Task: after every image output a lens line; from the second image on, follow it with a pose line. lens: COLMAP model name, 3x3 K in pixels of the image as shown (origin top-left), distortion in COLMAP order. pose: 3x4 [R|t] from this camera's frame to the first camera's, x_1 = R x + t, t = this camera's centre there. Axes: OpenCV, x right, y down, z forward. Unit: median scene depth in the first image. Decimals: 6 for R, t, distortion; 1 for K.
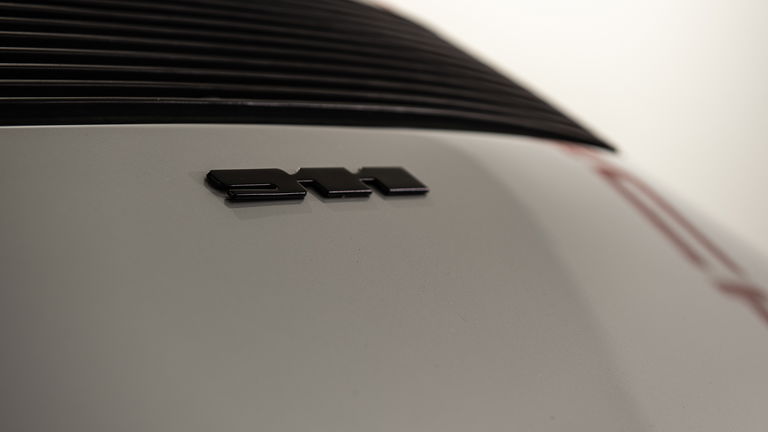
lens RADIAL K [[1595.8, 0, 384.1], [0, 1595.8, 216.1], [0, 0, 1]] dist [0.074675, 0.000000]
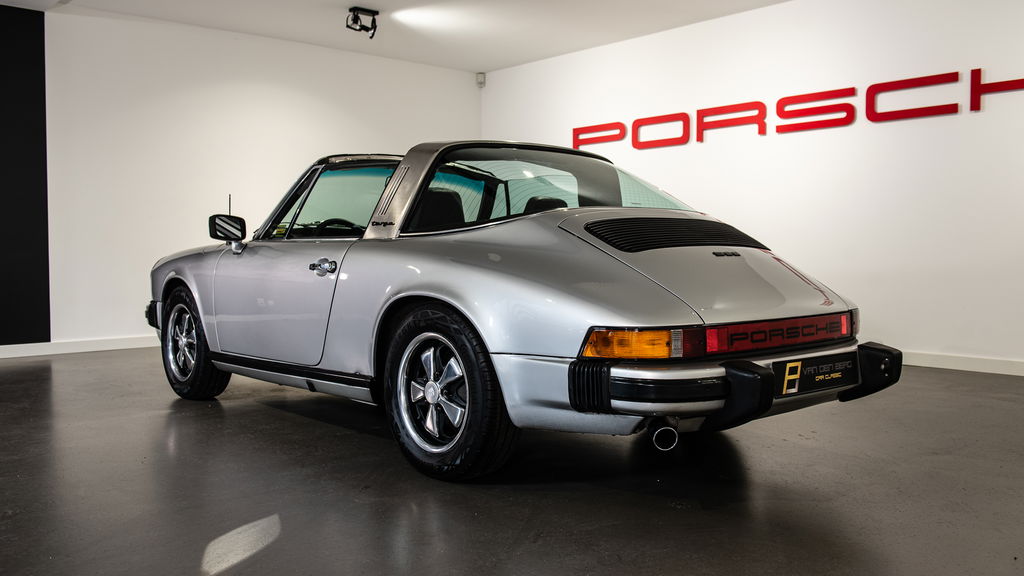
lens RADIAL K [[921.1, 0, 504.3], [0, 921.1, 289.5], [0, 0, 1]] dist [-0.012805, -0.014375]
pose [[0.989009, 0.014553, -0.147137, -0.389159], [-0.014811, 0.999890, -0.000658, 0.144749], [0.147112, 0.002830, 0.989116, -2.994772]]
